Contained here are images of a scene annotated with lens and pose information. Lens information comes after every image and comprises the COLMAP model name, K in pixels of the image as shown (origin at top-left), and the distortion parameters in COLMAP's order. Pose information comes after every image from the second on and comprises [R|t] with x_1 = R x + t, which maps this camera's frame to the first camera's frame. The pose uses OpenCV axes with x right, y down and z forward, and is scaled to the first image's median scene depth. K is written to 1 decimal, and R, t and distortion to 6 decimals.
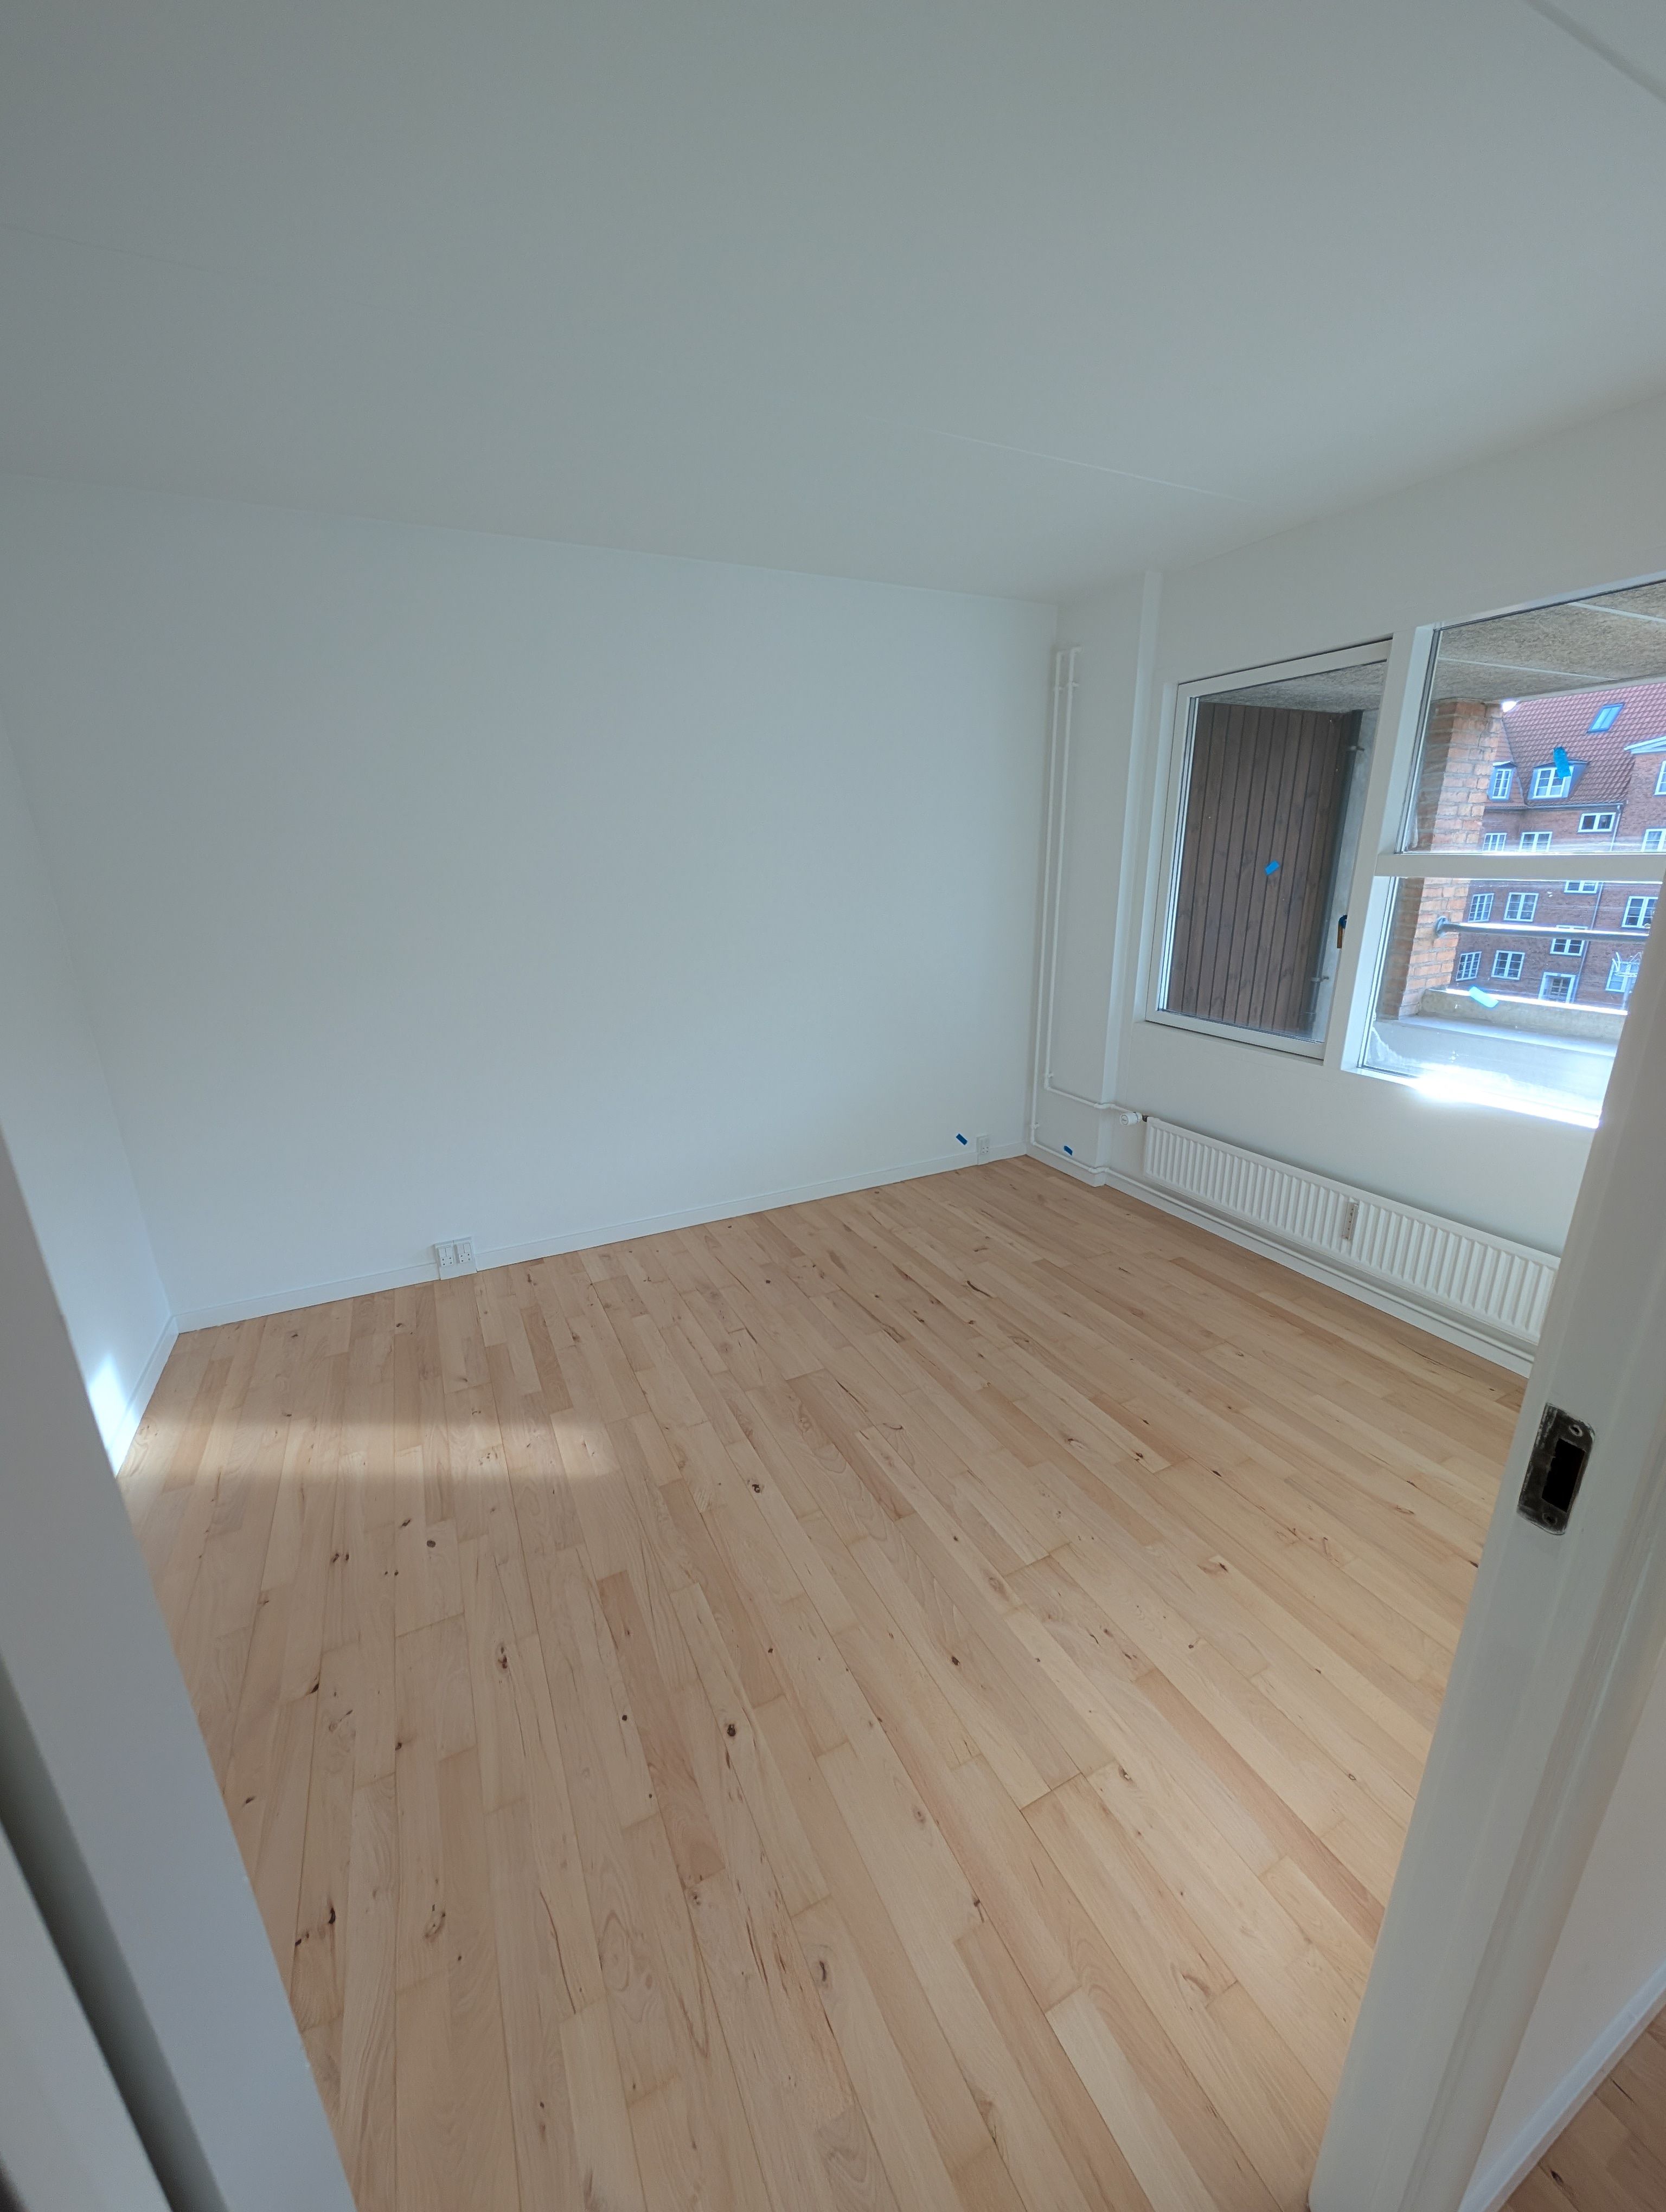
lens RADIAL K [[831.7, 0, 818.5], [0, 831.7, 1102.4], [0, 0, 1]] dist [-0.002944, 0.000129]
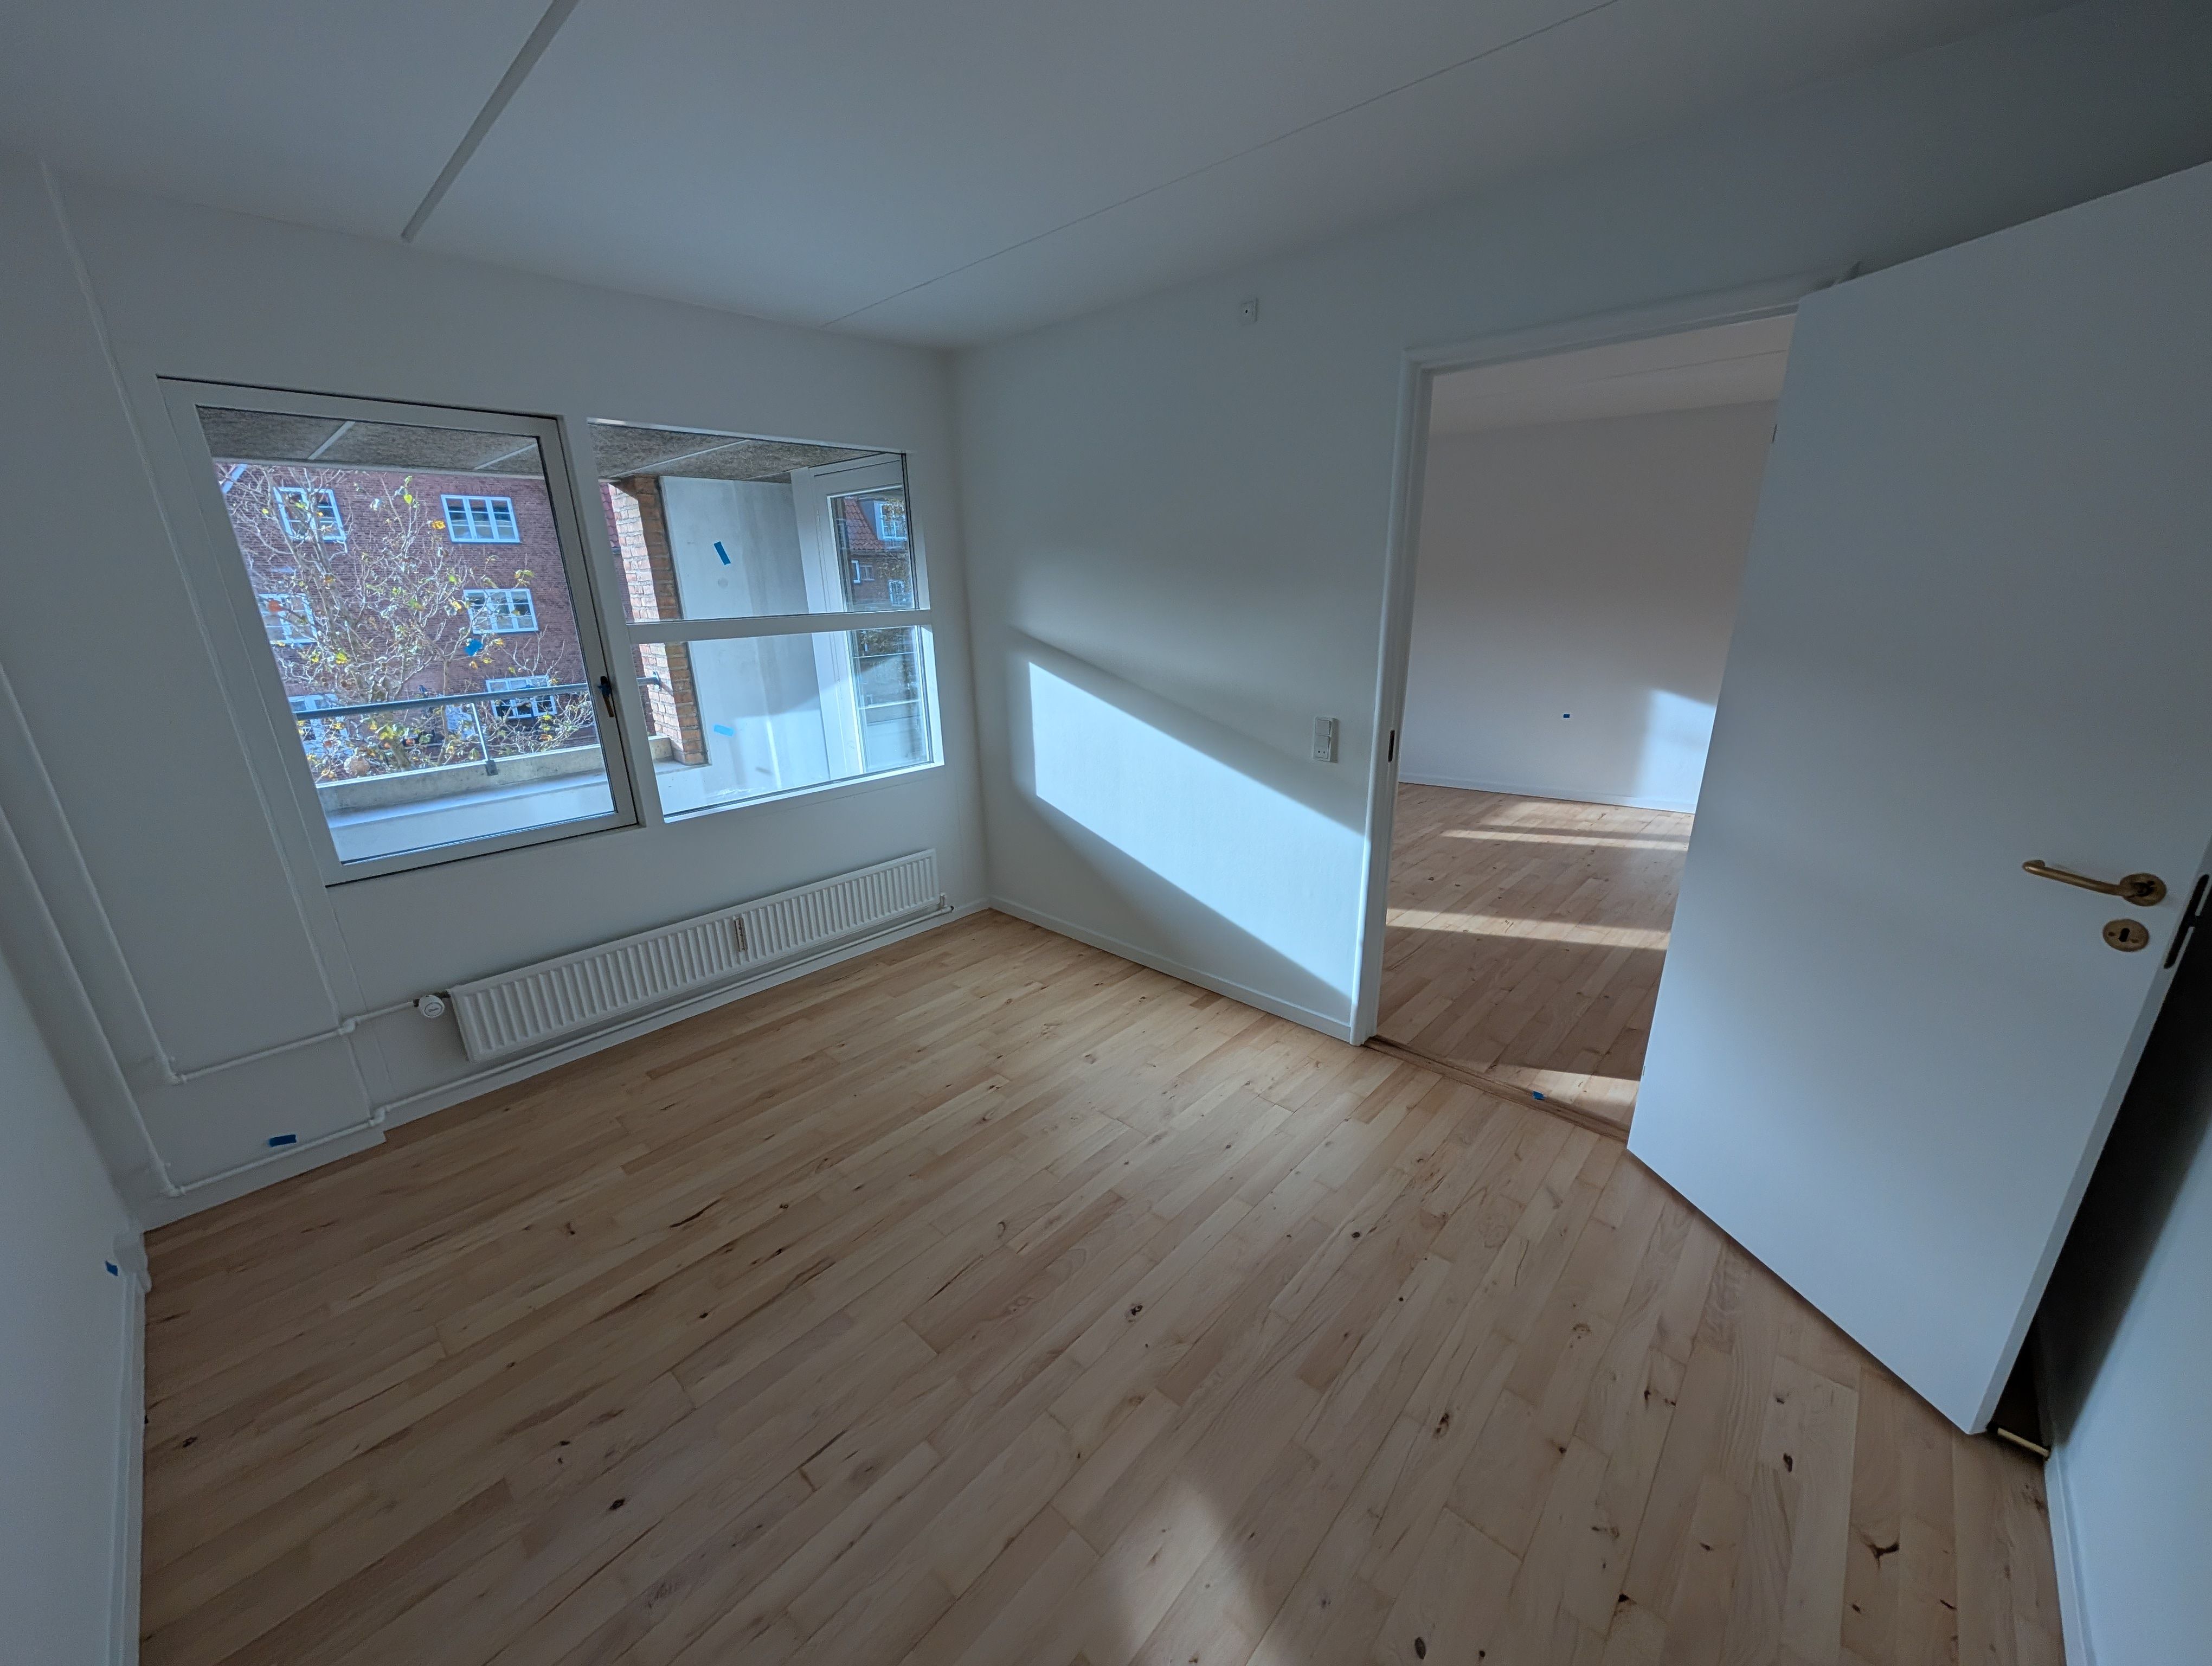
lens RADIAL K [[831.7, 0, 1100.4], [0, 831.7, 845.1], [0, 0, 1]] dist [-0.002944, 0.000129]
pose [[-0.354347, -0.258829, 0.898580, -0.673999], [0.299904, 0.878716, 0.371371, -0.302560], [-0.885718, 0.401082, -0.233746, 0.938854]]
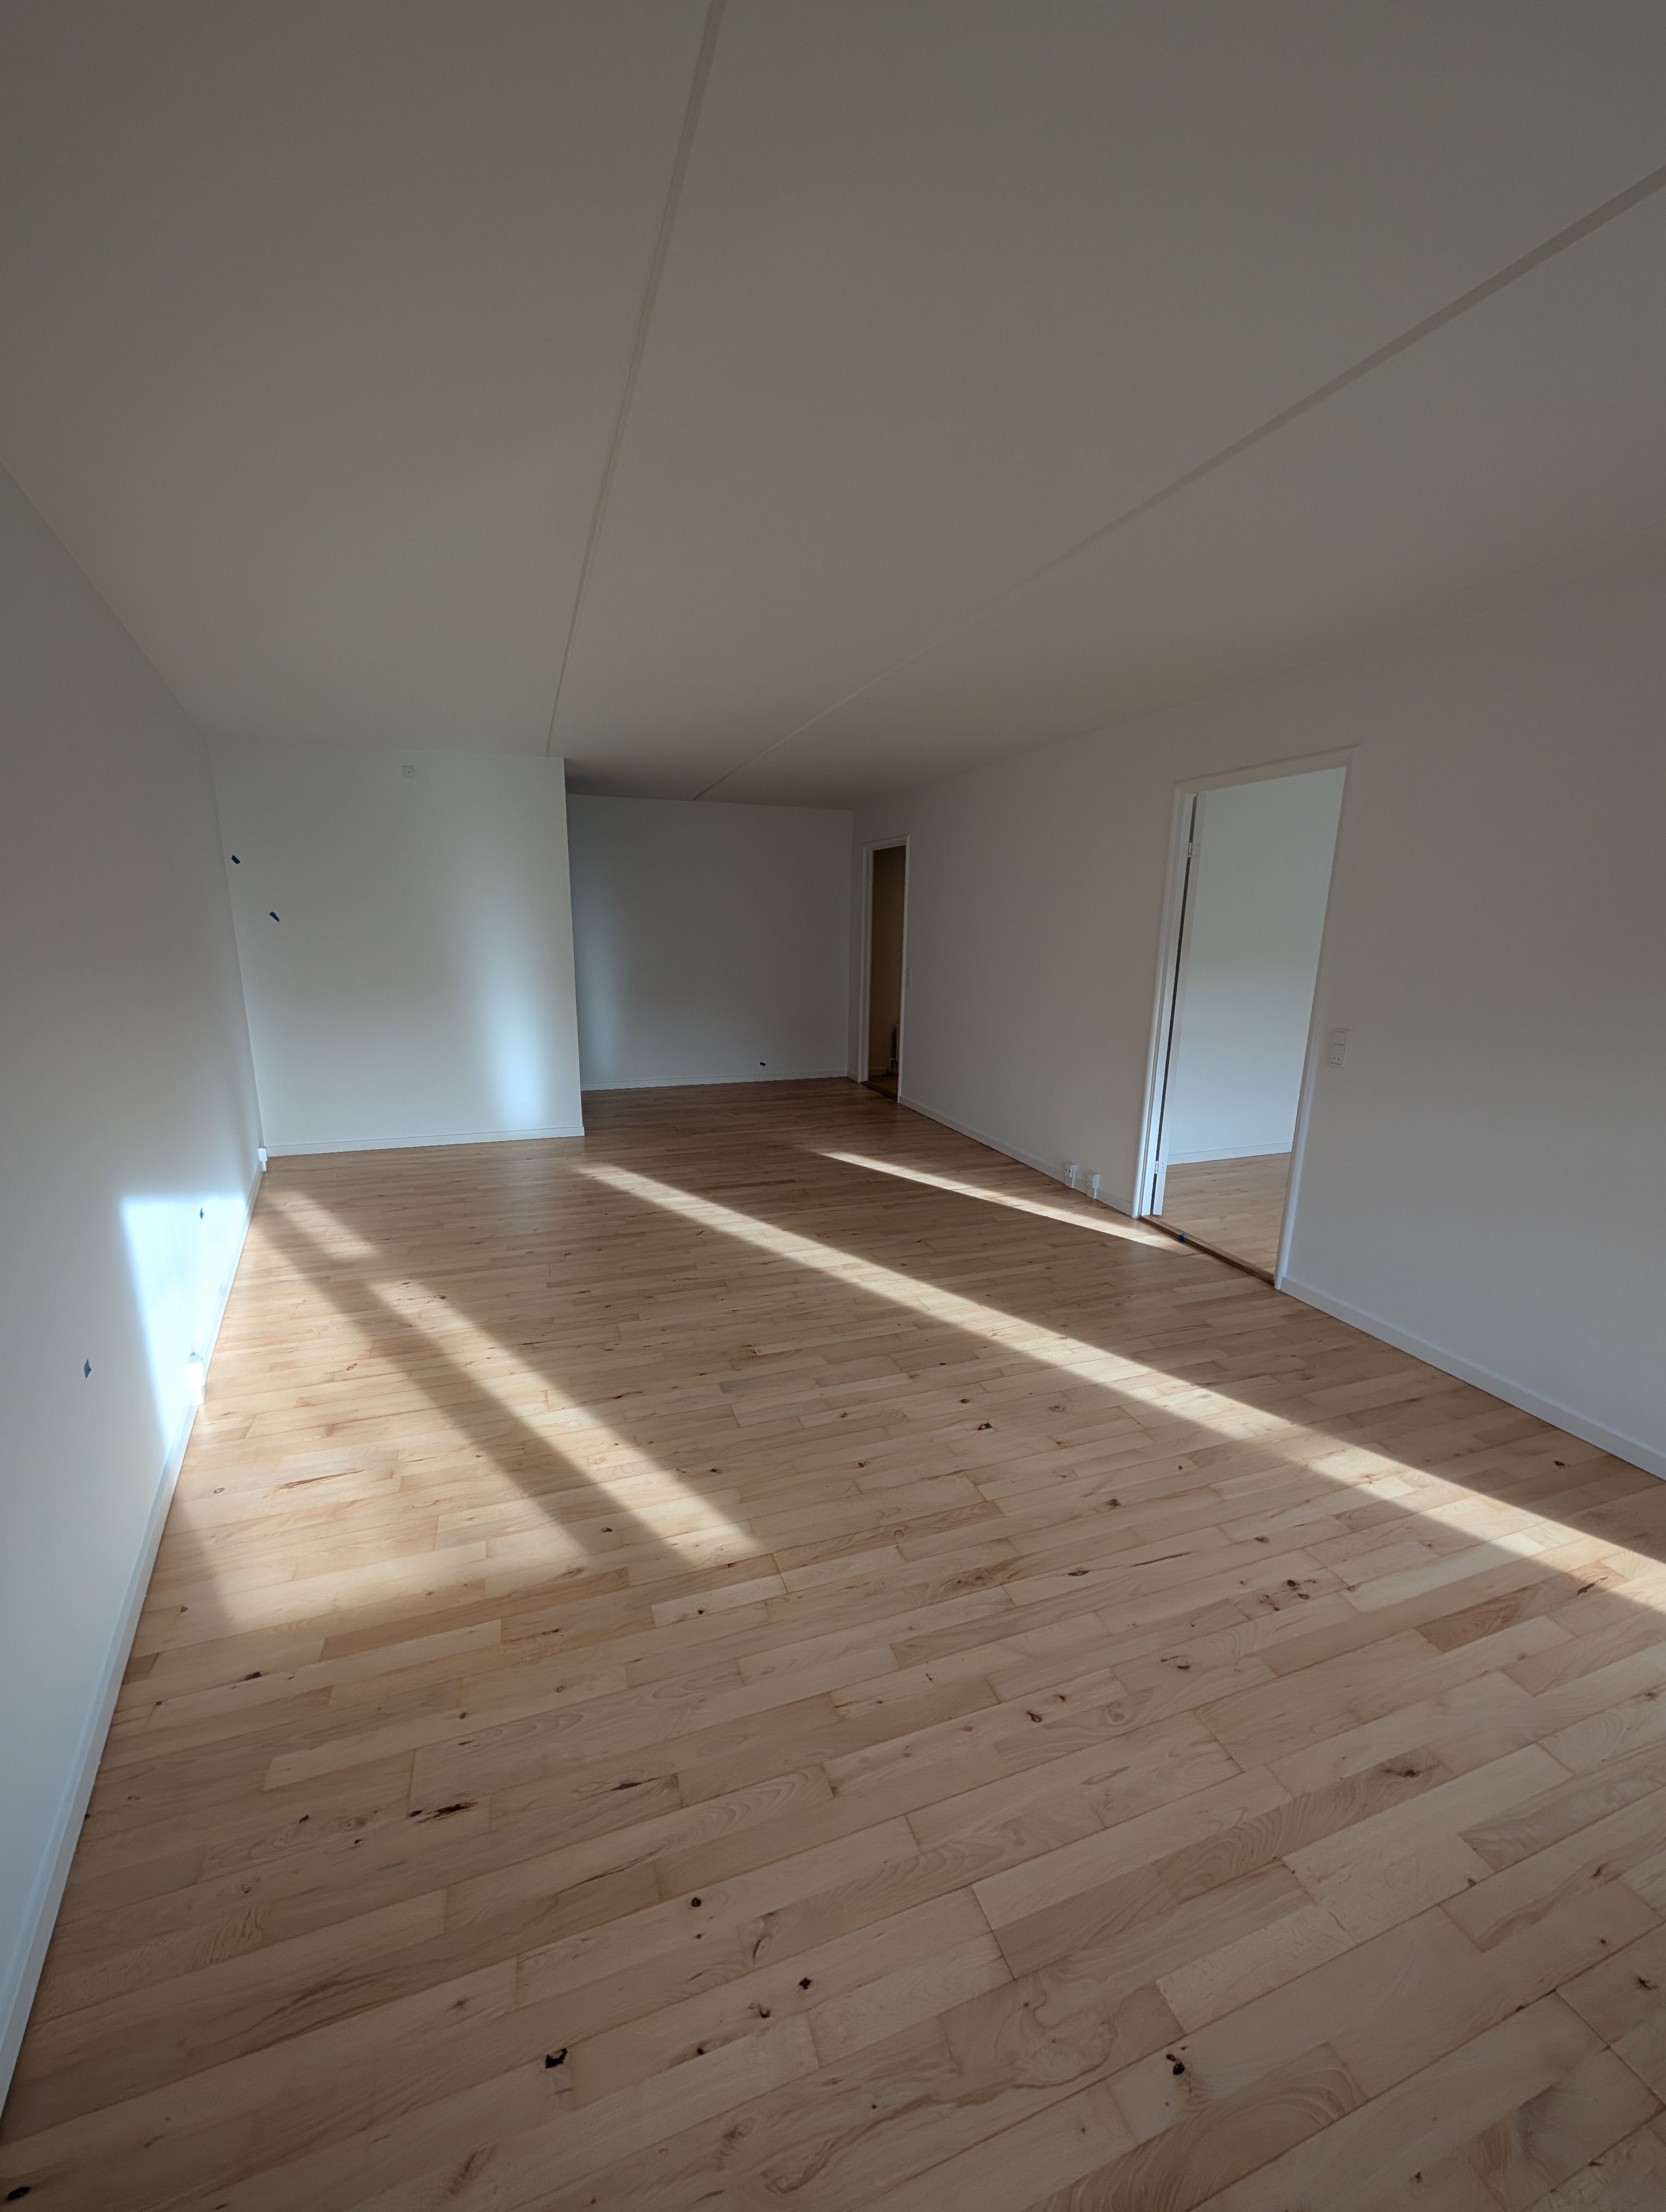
lens RADIAL K [[831.7, 0, 824.8], [0, 831.7, 1103.9], [0, 0, 1]] dist [-0.002944, 0.000129]
pose [[-0.111984, 0.245862, -0.962814, 1.727414], [-0.296767, 0.916417, 0.268531, 0.089156], [0.948361, 0.315803, -0.029661, -0.456395]]
